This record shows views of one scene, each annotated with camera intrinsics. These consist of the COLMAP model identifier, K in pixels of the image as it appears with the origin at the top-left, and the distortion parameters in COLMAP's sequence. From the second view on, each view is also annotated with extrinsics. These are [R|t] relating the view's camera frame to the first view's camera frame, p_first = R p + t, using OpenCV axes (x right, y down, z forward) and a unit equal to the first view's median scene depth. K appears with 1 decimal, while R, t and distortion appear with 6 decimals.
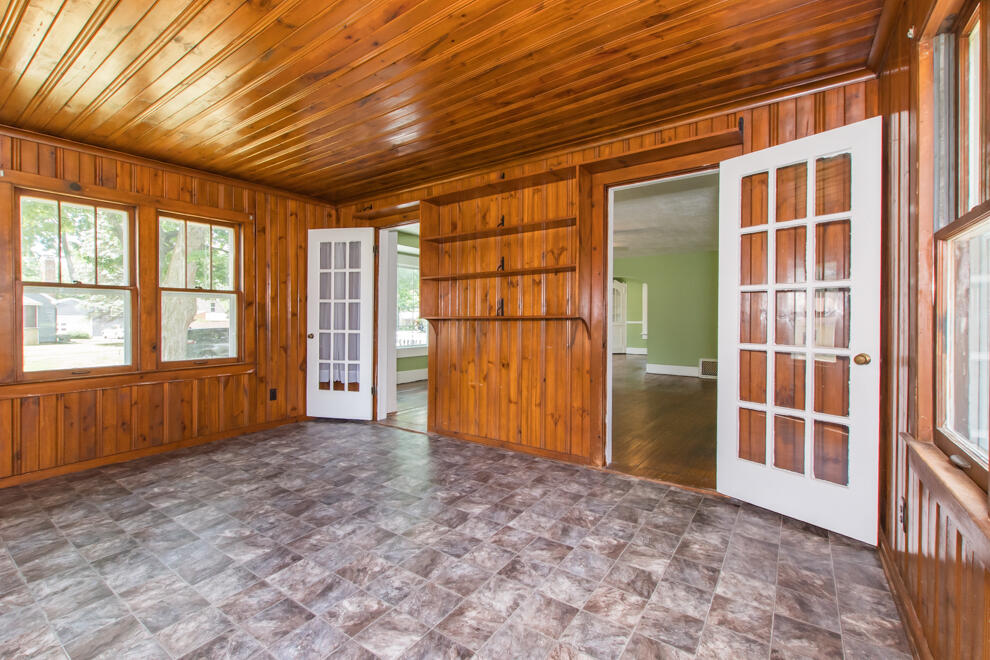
lens RADIAL K [[438.3, 0, 479.0], [0, 438.3, 318.0], [0, 0, 1]] dist [0.005831, 0.000409]
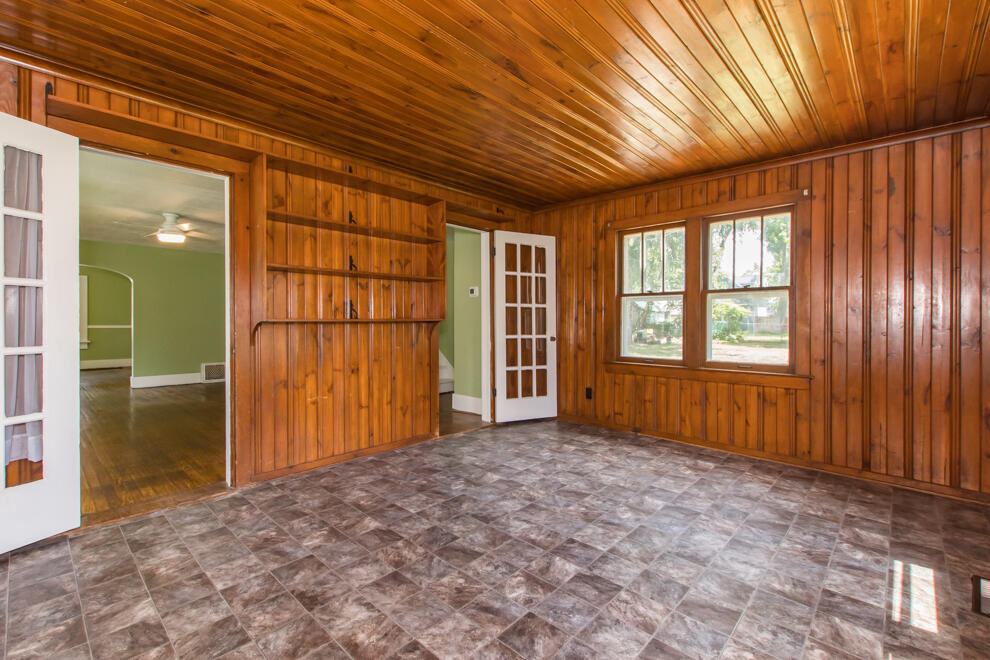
lens RADIAL K [[424.2, 0, 495.0], [0, 424.2, 330.0], [0, 0, 1]] dist [-0.034170, 0.011818]
pose [[0.132730, -0.017980, 0.990989, -0.833090], [0.000374, 0.999836, 0.018090, 0.002573], [-0.991152, -0.002031, 0.132715, 0.597983]]
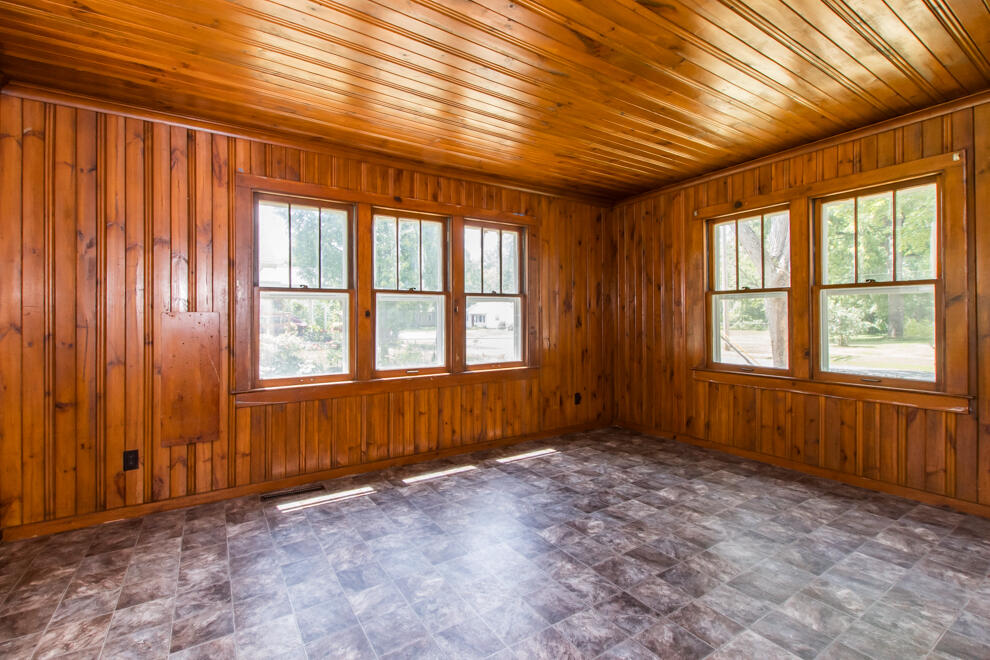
lens RADIAL K [[444.4, 0, 495.7], [0, 444.4, 312.9], [0, 0, 1]] dist [0.000356, 0.000110]
pose [[-0.367049, -0.010285, -0.930145, 0.333536], [0.000432, 0.999937, -0.011227, -0.005147], [0.930201, -0.004522, -0.367022, 0.746071]]
